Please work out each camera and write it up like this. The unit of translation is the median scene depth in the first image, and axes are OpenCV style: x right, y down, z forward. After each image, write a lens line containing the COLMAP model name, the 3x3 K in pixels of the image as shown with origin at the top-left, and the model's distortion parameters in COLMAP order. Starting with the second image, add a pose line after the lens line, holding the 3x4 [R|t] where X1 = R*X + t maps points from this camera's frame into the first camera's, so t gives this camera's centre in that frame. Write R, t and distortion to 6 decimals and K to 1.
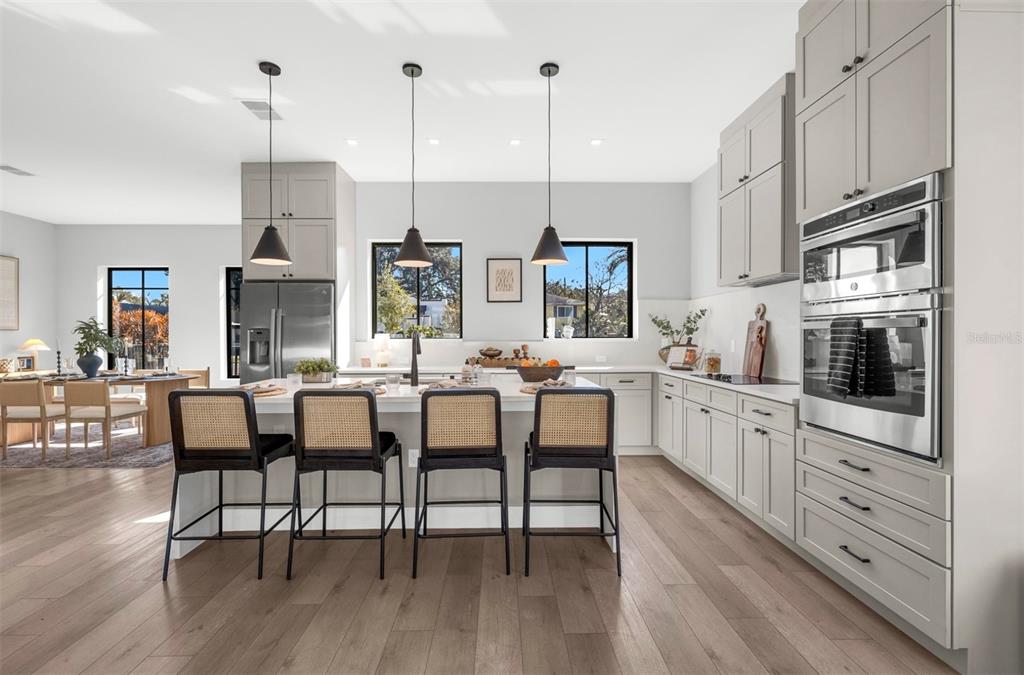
lens RADIAL K [[449.8, 0, 508.0], [0, 449.8, 339.2], [0, 0, 1]] dist [-0.002527, -0.000341]
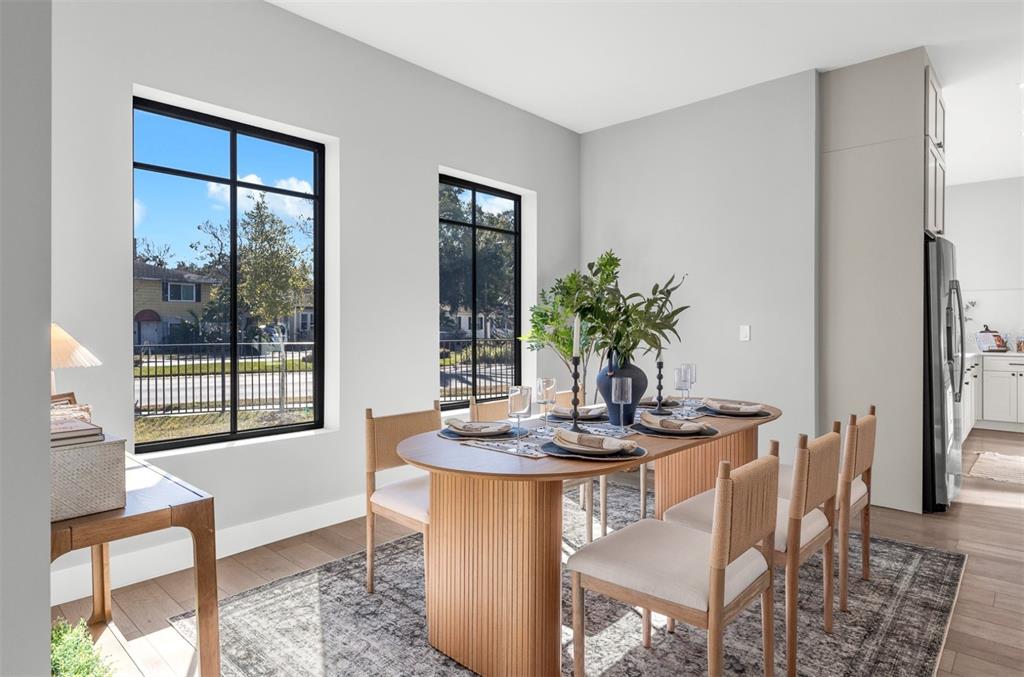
lens RADIAL K [[567.6, 0, 507.4], [0, 567.6, 332.9], [0, 0, 1]] dist [0.002681, -0.000944]
pose [[0.696191, -0.000365, 0.717857, -1.604242], [0.001451, 0.999999, -0.000899, 0.012144], [-0.717855, 0.001668, 0.696190, 0.872084]]
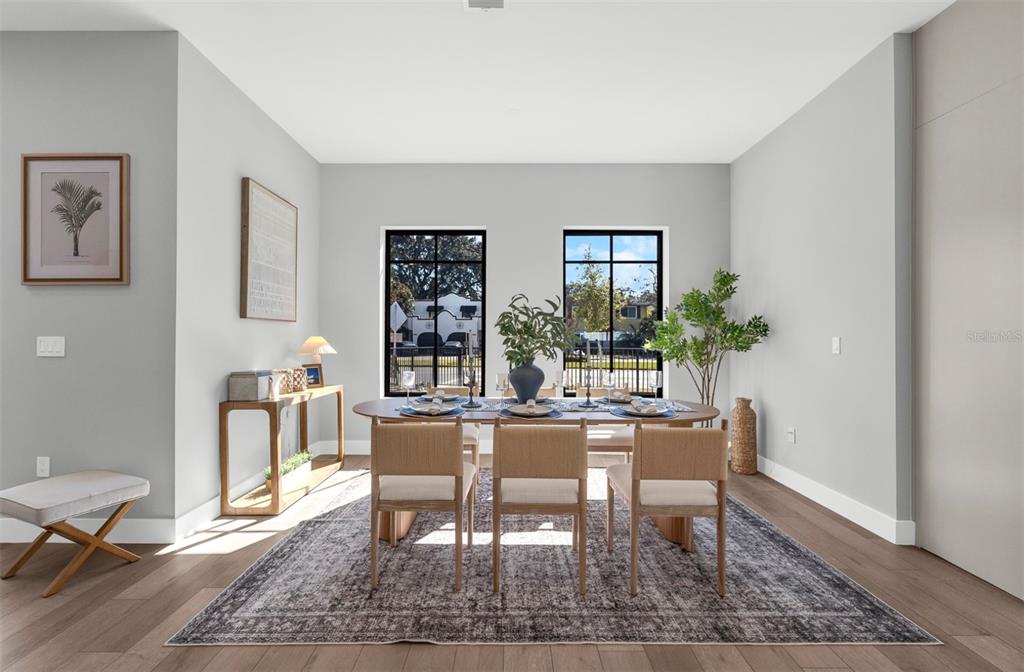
lens RADIAL K [[449.8, 0, 514.1], [0, 449.8, 337.2], [0, 0, 1]] dist [-0.002527, -0.000341]
pose [[0.999689, 0.003869, -0.024616, -1.114845], [-0.004033, 0.999970, -0.006603, 0.006360], [0.024589, 0.006700, 0.999675, 0.539556]]
